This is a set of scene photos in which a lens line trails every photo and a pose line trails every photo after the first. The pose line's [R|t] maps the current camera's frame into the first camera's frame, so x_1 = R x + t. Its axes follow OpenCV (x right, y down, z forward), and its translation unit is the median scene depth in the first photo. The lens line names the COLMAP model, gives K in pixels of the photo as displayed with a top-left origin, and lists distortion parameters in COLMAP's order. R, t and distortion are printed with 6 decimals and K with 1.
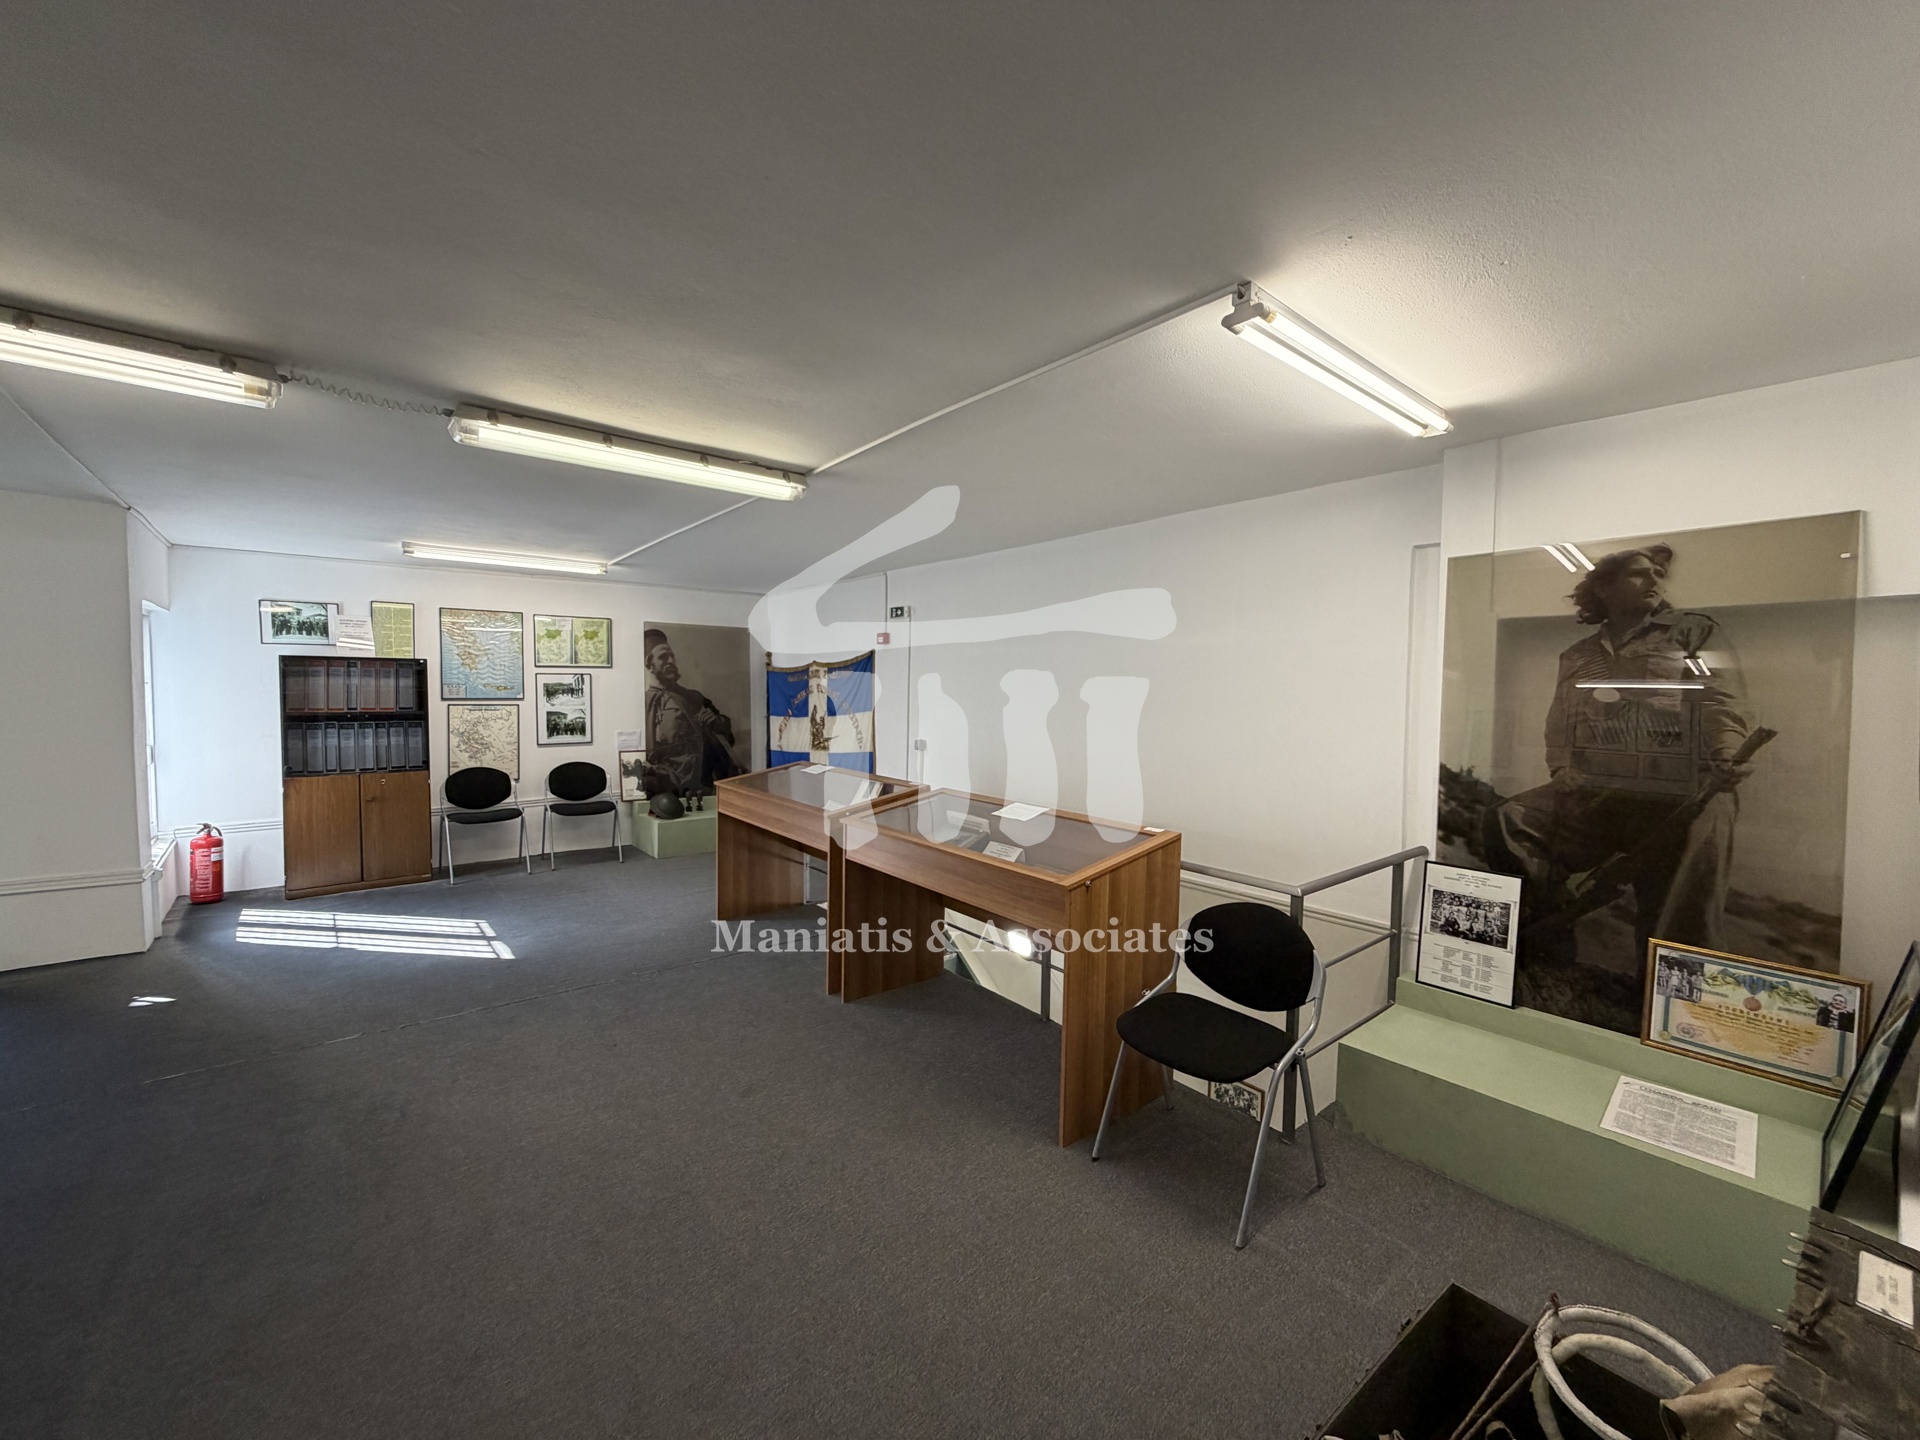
lens RADIAL K [[762.7, 0, 955.5], [0, 762.7, 721.3], [0, 0, 1]] dist [-0.001179, 0.000038]
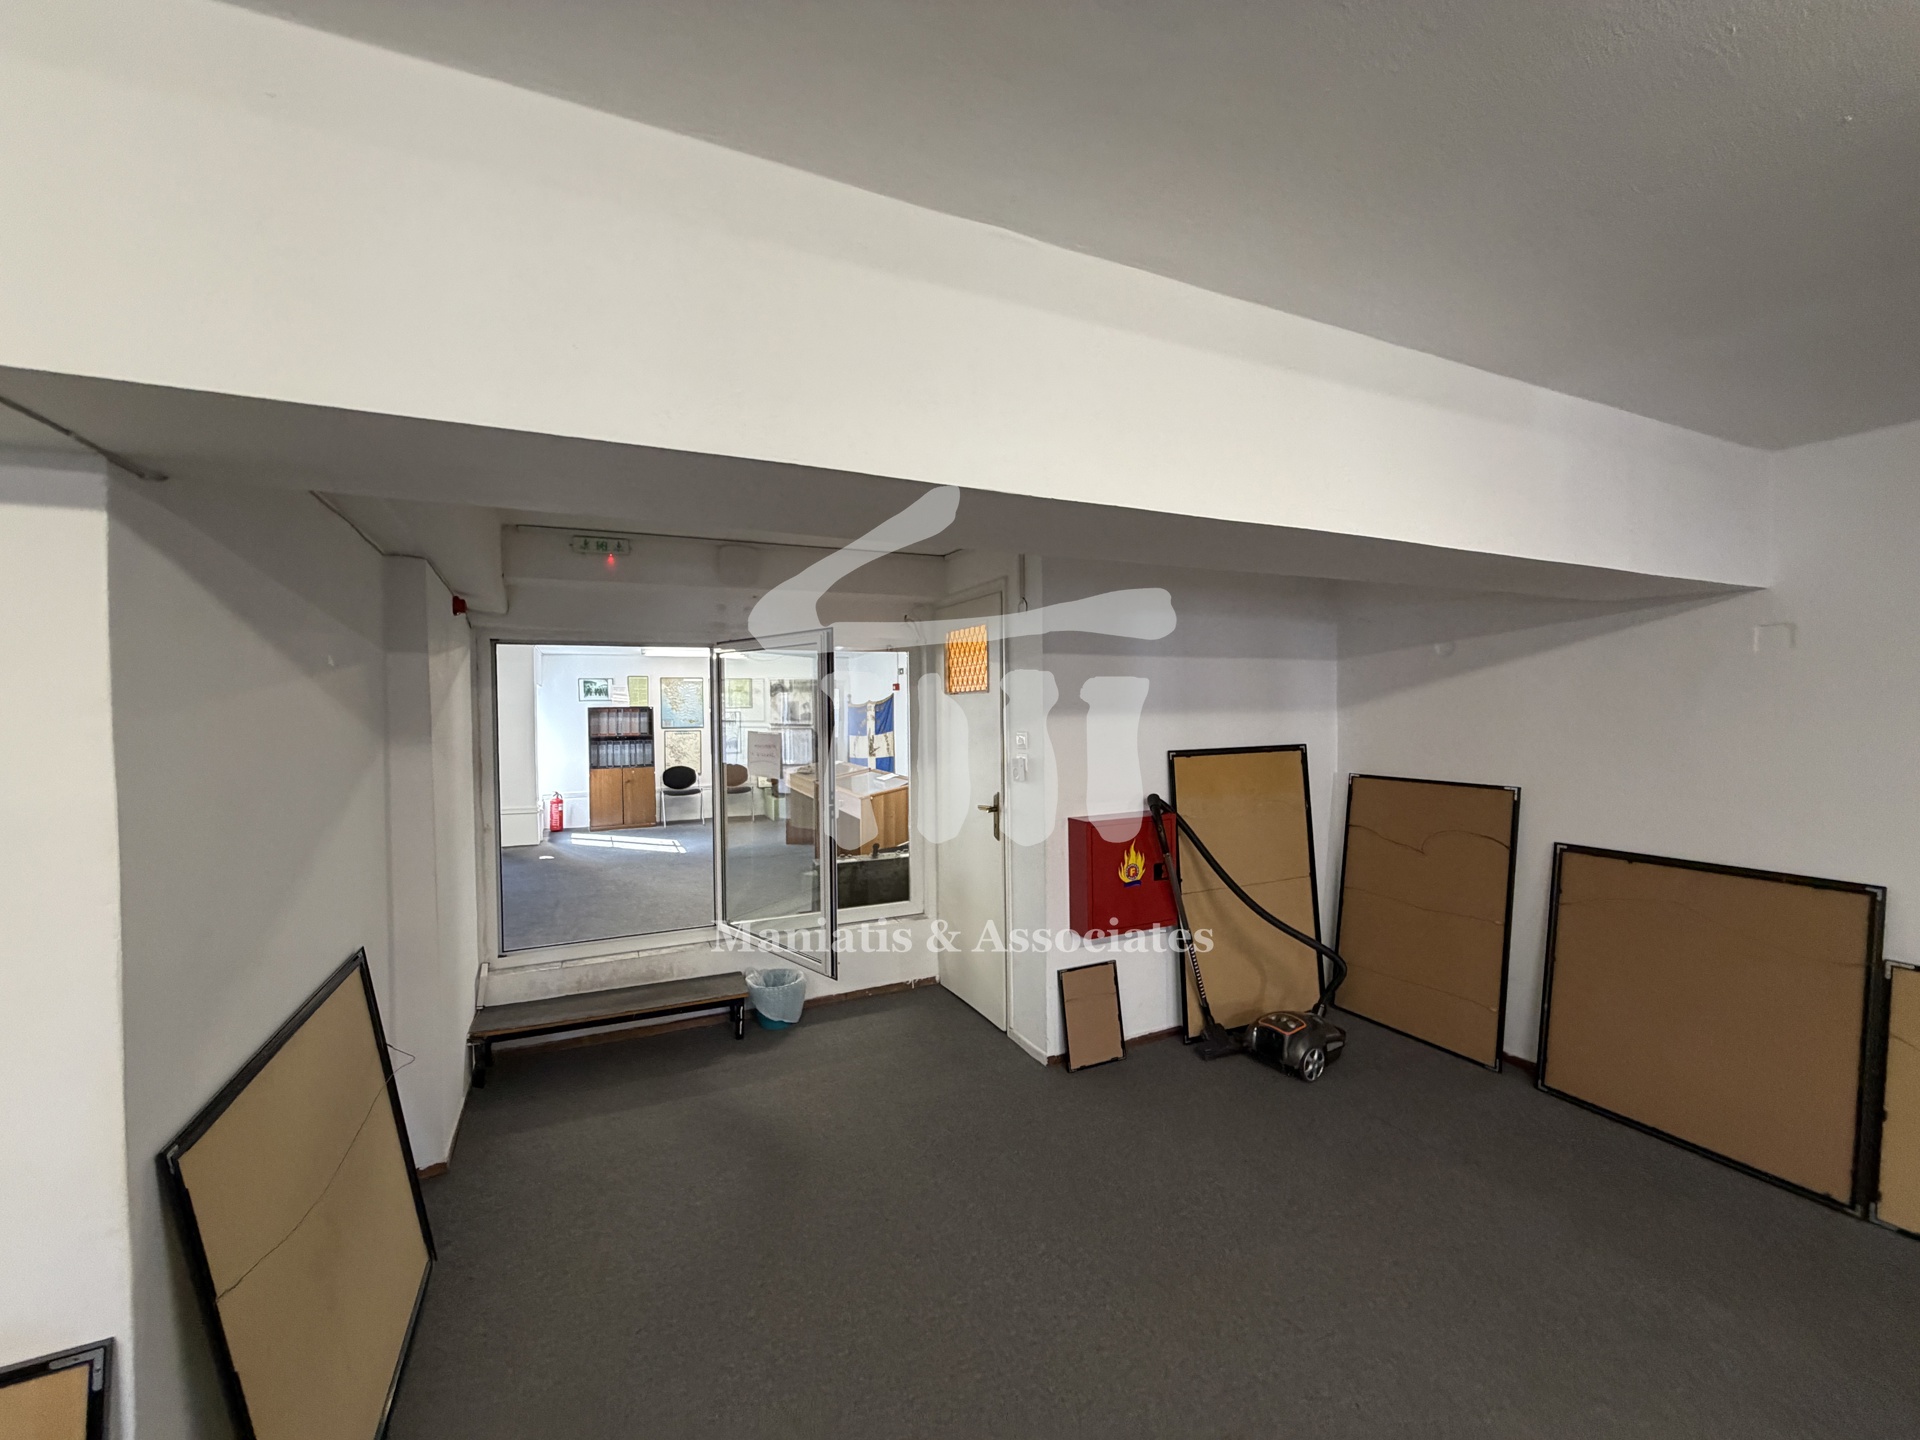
lens RADIAL K [[762.7, 0, 954.0], [0, 762.7, 721.1], [0, 0, 1]] dist [-0.001179, 0.000038]
pose [[0.967812, -0.017906, -0.251036, 0.505730], [0.010311, 0.999449, -0.031539, 0.020864], [0.251462, 0.027935, 0.967464, -0.644162]]
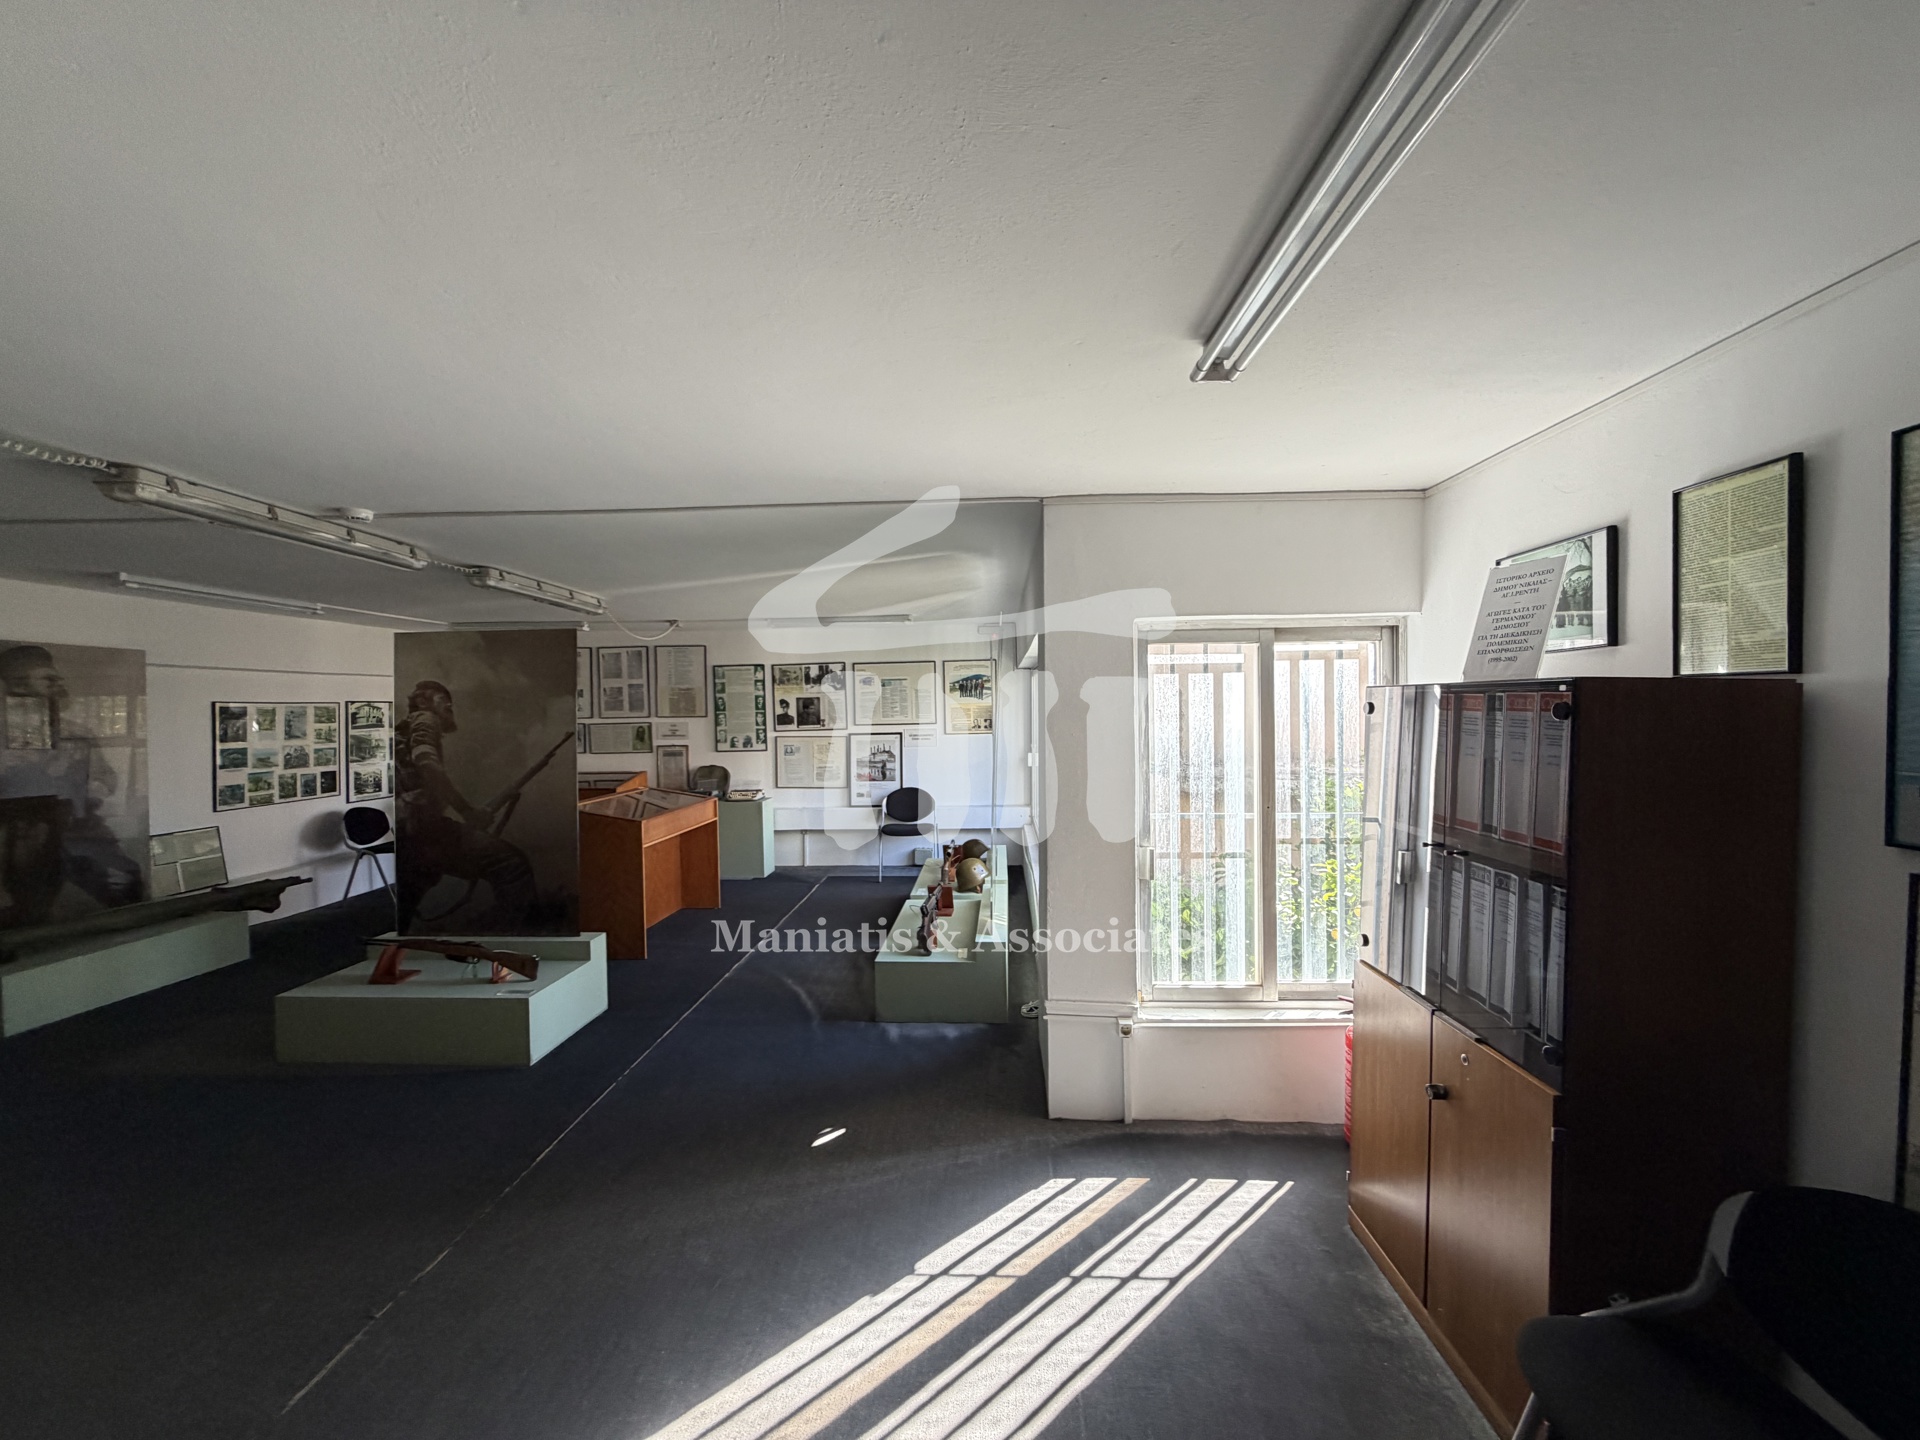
lens RADIAL K [[762.7, 0, 952.8], [0, 762.7, 720.7], [0, 0, 1]] dist [-0.001179, 0.000038]
pose [[-0.682443, 0.011745, -0.730844, -0.367857], [-0.031733, 0.998452, 0.045677, -0.075065], [0.730250, 0.054364, -0.681014, 1.064109]]
